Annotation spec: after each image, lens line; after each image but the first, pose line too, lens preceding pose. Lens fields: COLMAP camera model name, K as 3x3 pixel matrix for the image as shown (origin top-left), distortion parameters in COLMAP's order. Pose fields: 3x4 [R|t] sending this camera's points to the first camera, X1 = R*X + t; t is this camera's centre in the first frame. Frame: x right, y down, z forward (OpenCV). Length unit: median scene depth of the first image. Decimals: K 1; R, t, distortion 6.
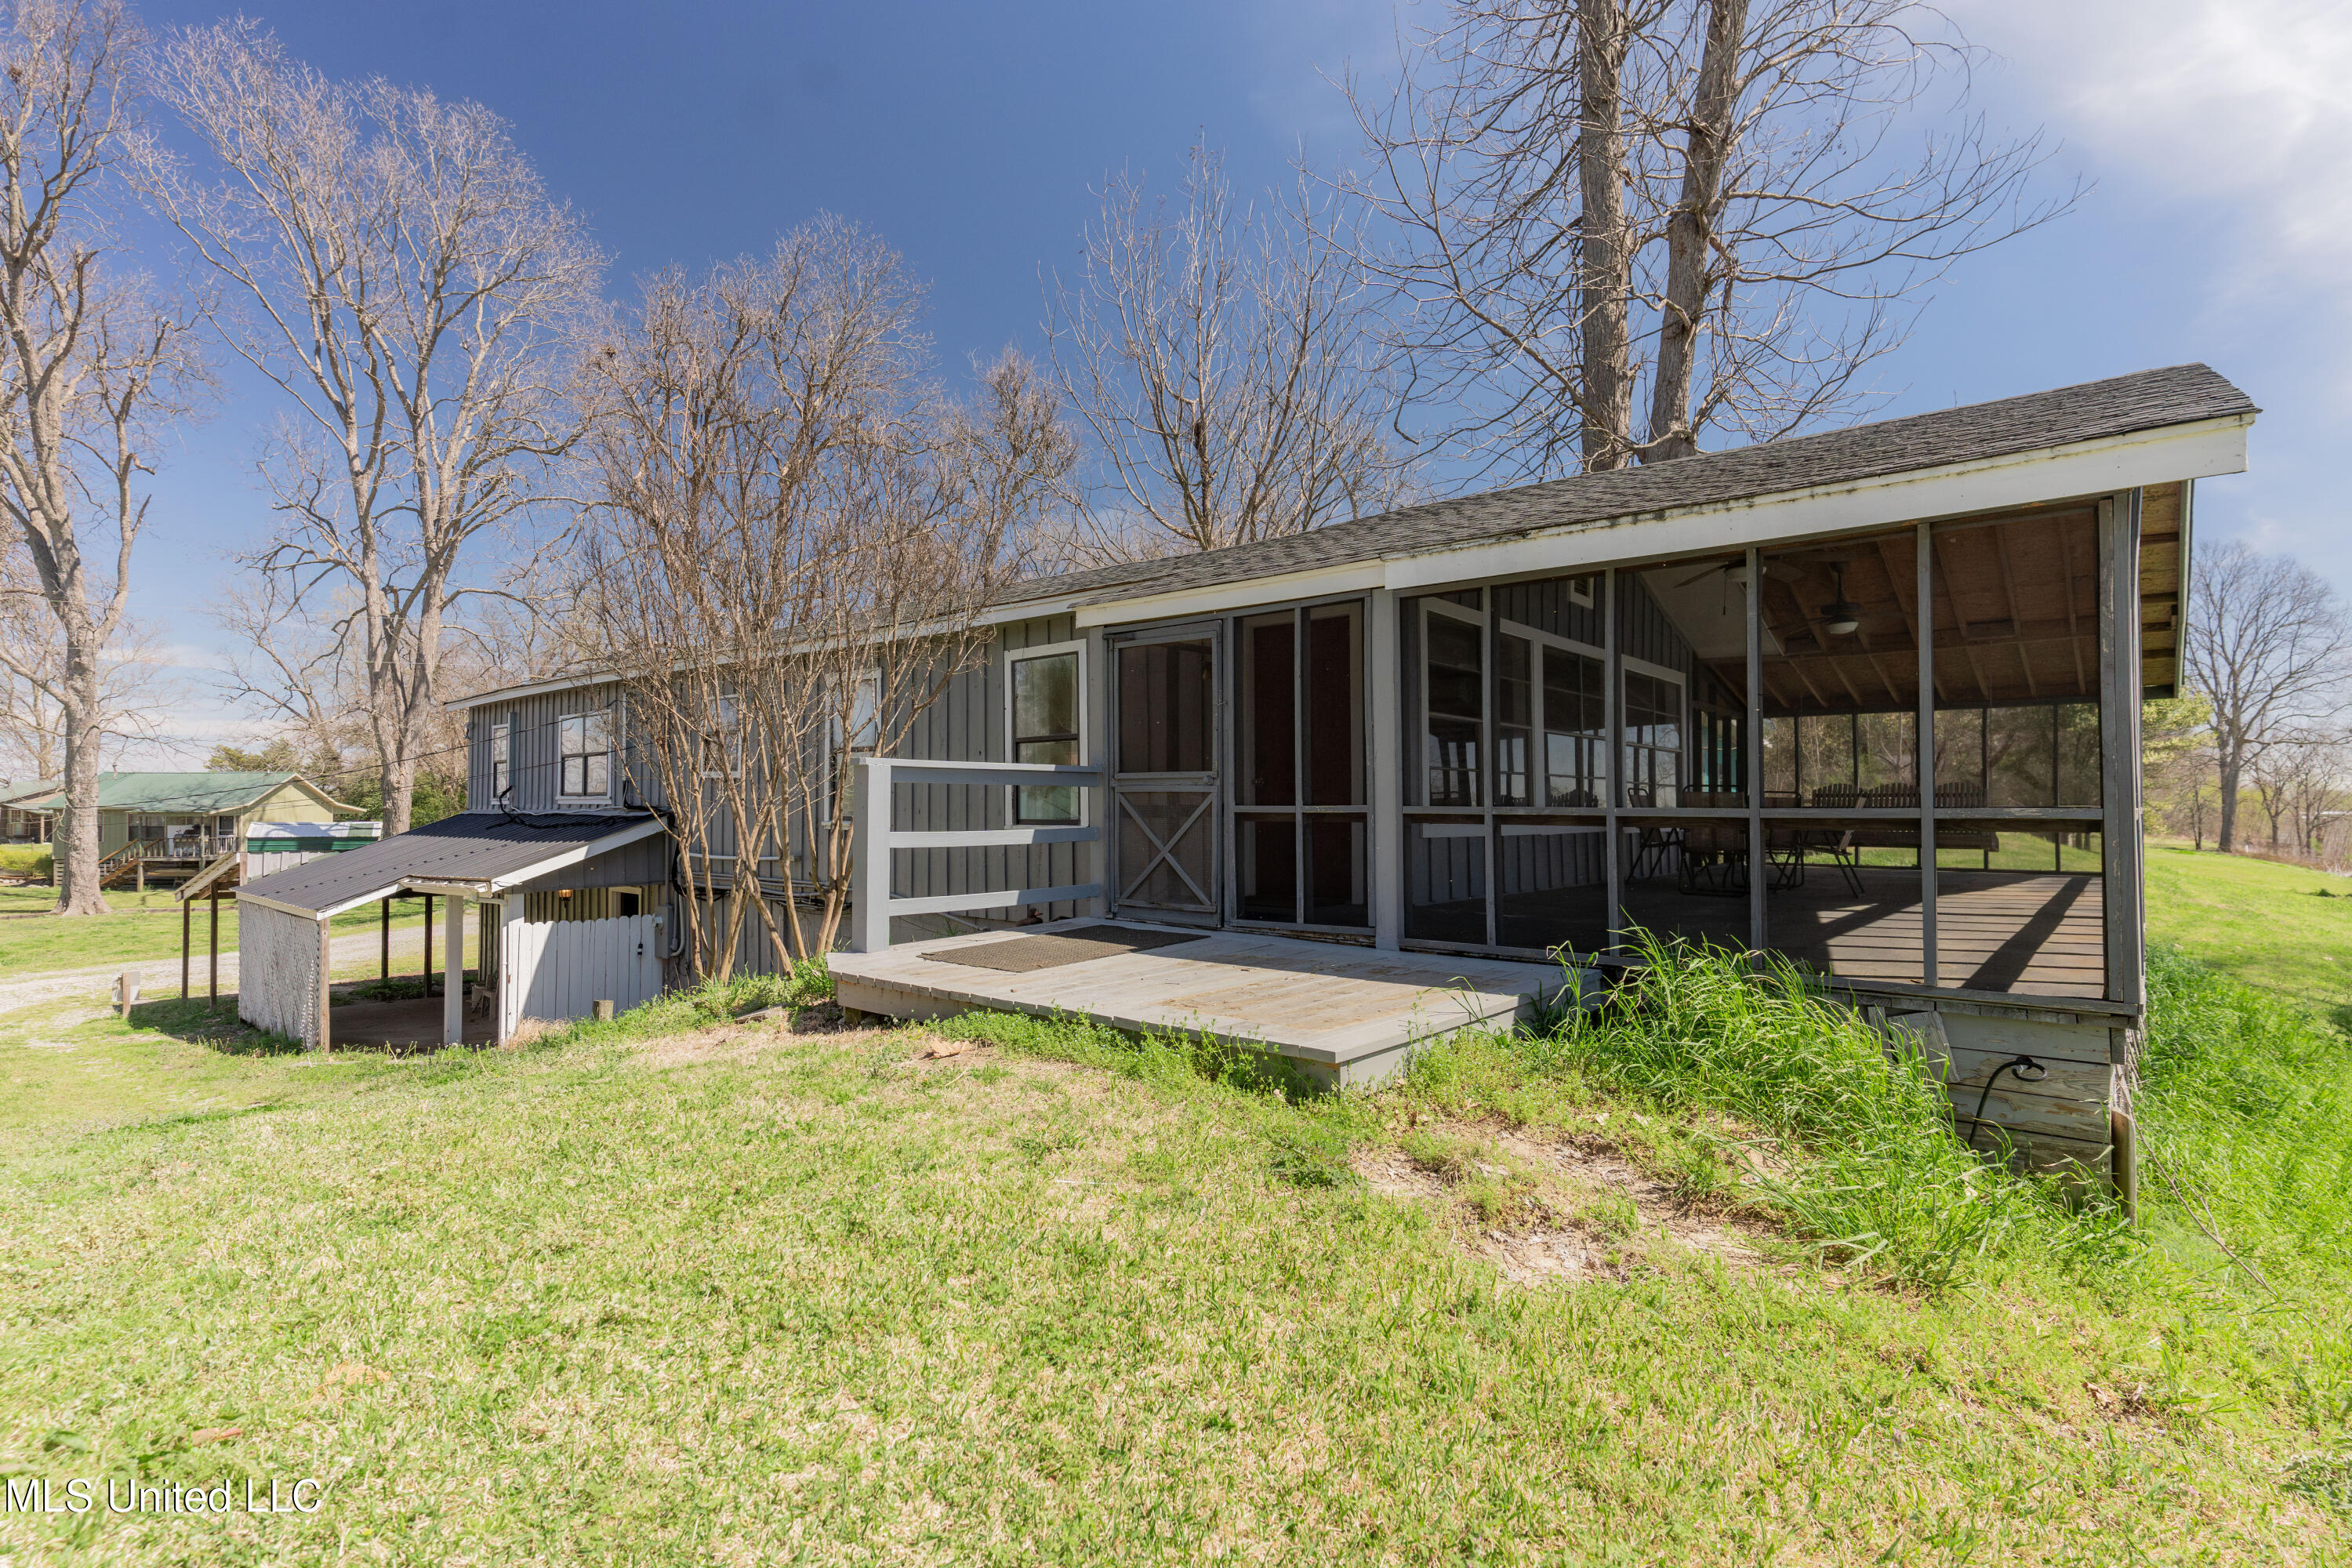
lens RADIAL K [[1118.7, 0, 1158.9], [0, 1118.7, 797.4], [0, 0, 1]] dist [0.005280, 0.000262]
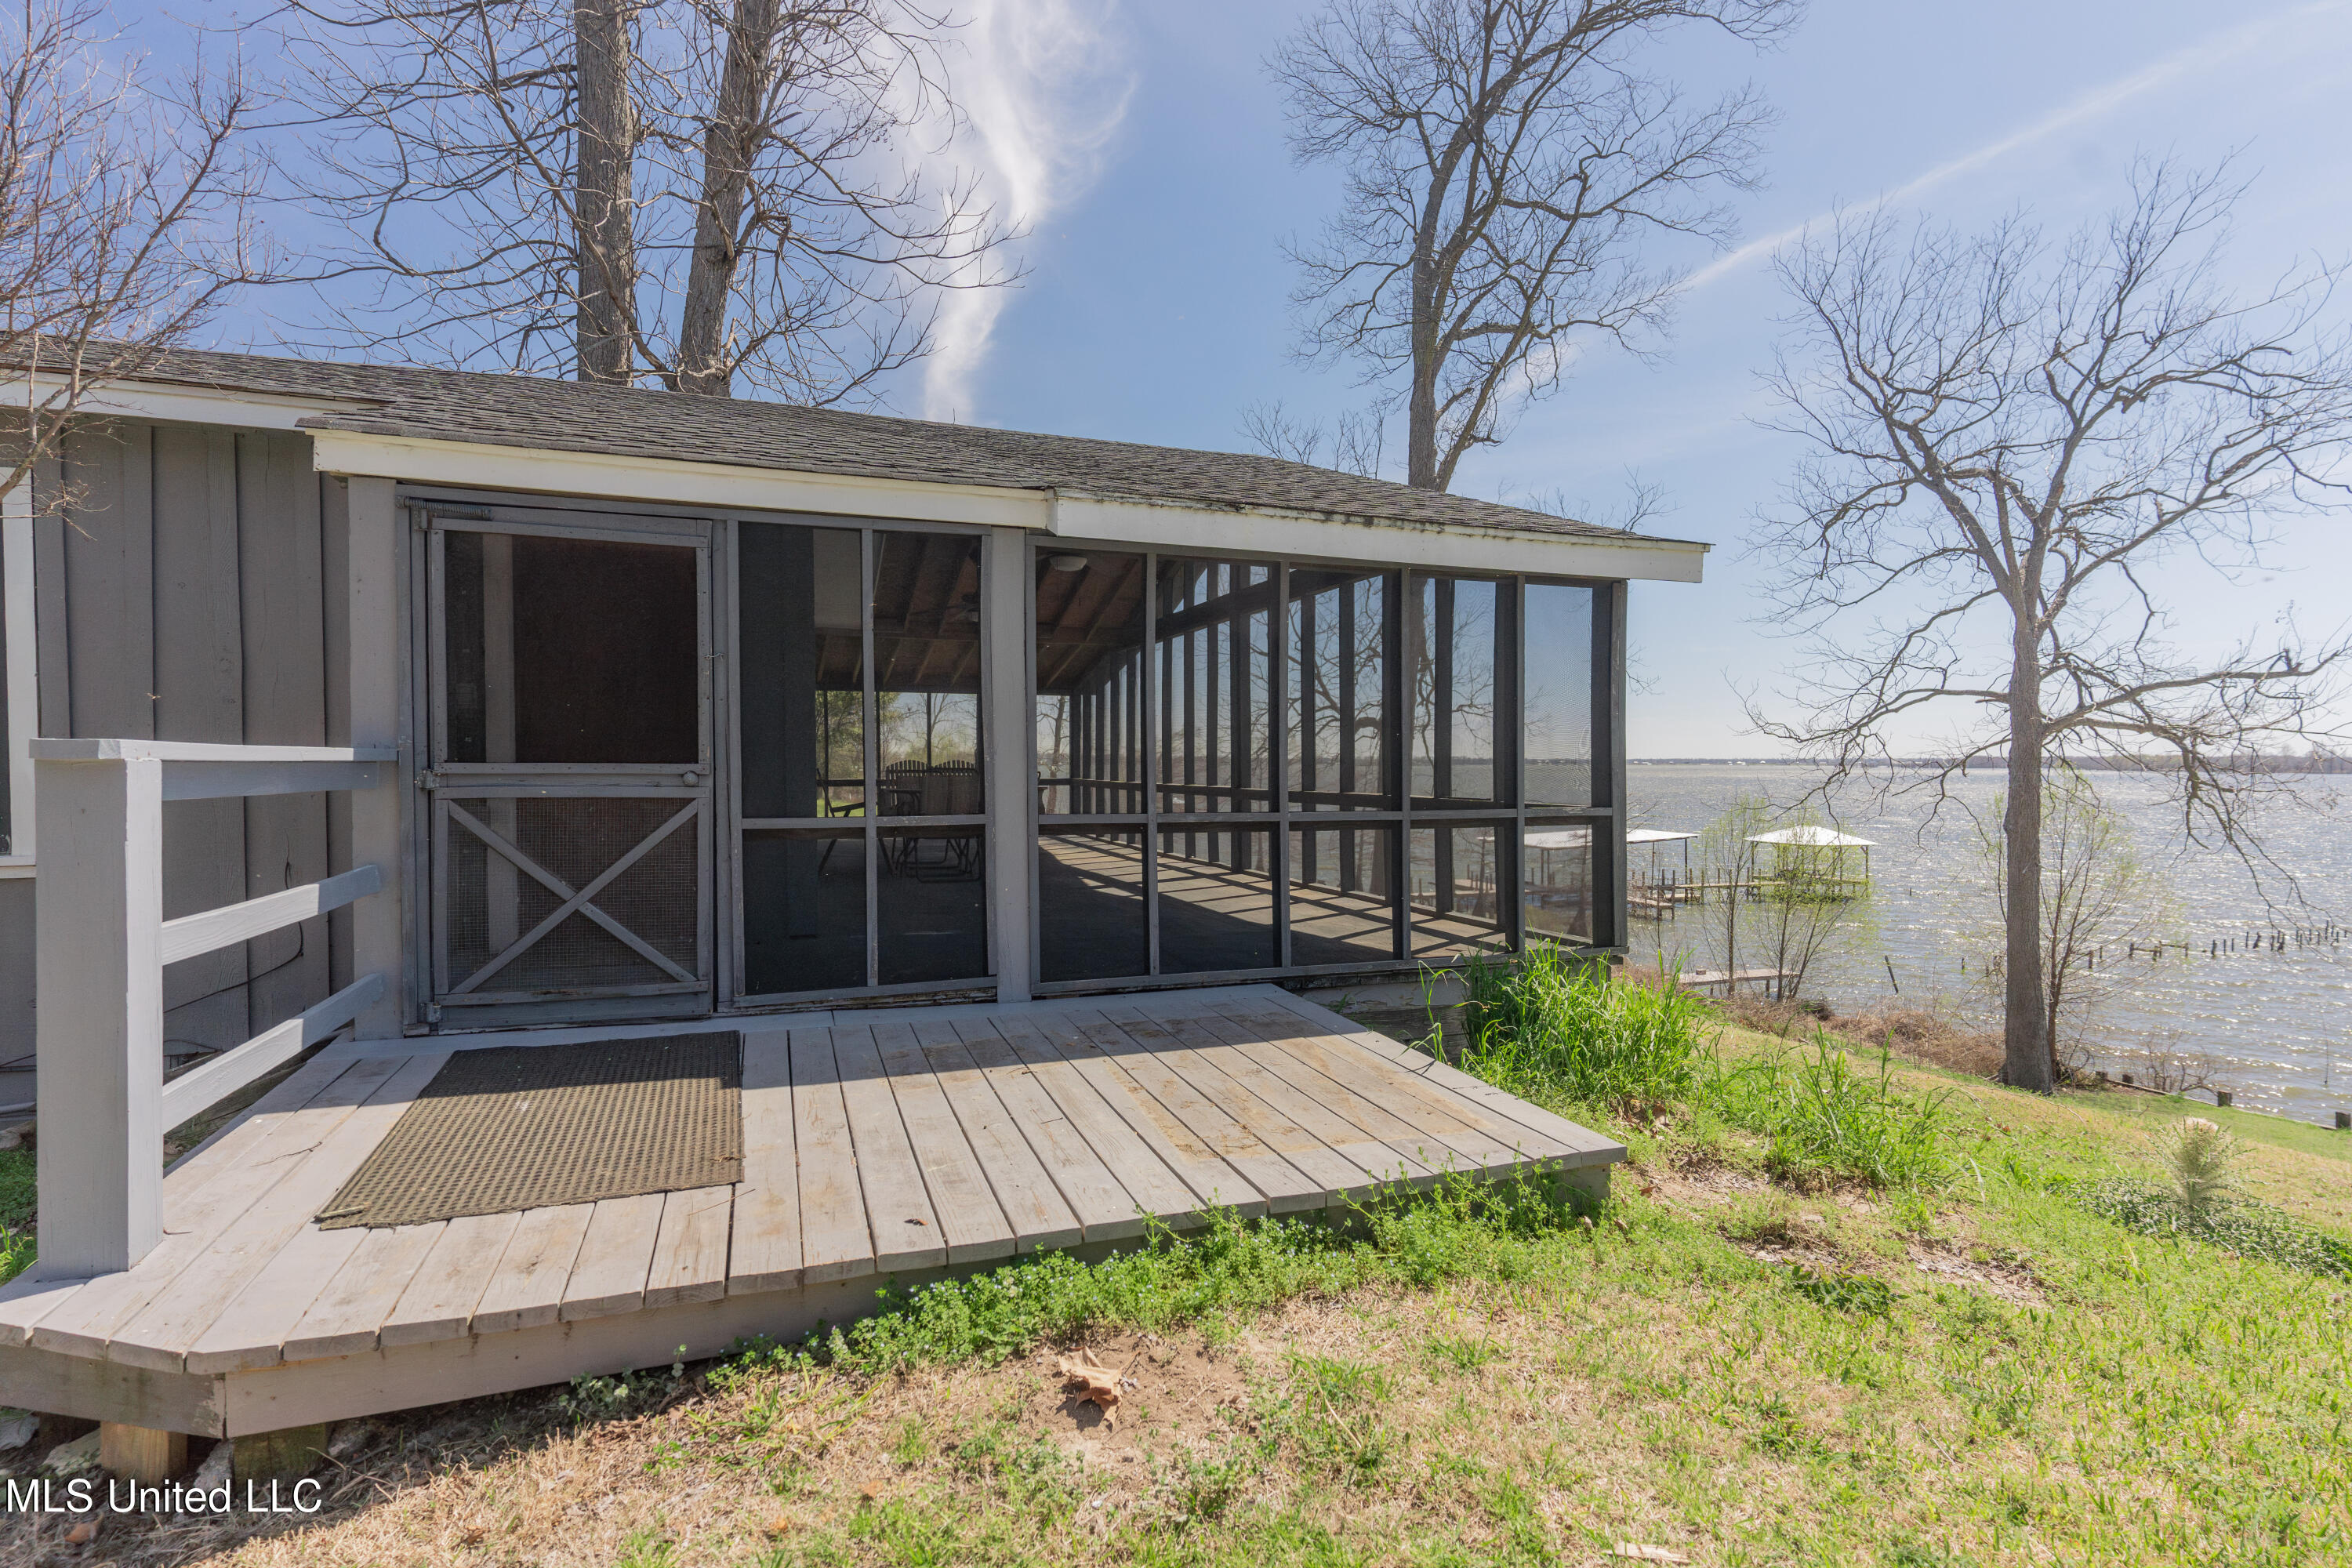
lens RADIAL K [[1162.9, 0, 1155.9], [0, 1162.9, 771.3], [0, 0, 1]] dist [-0.000525, 0.001442]
pose [[0.478780, -0.008642, 0.877892, -0.395305], [-0.006557, 0.999888, 0.013418, -0.029300], [-0.877910, -0.012181, 0.478670, 0.472039]]
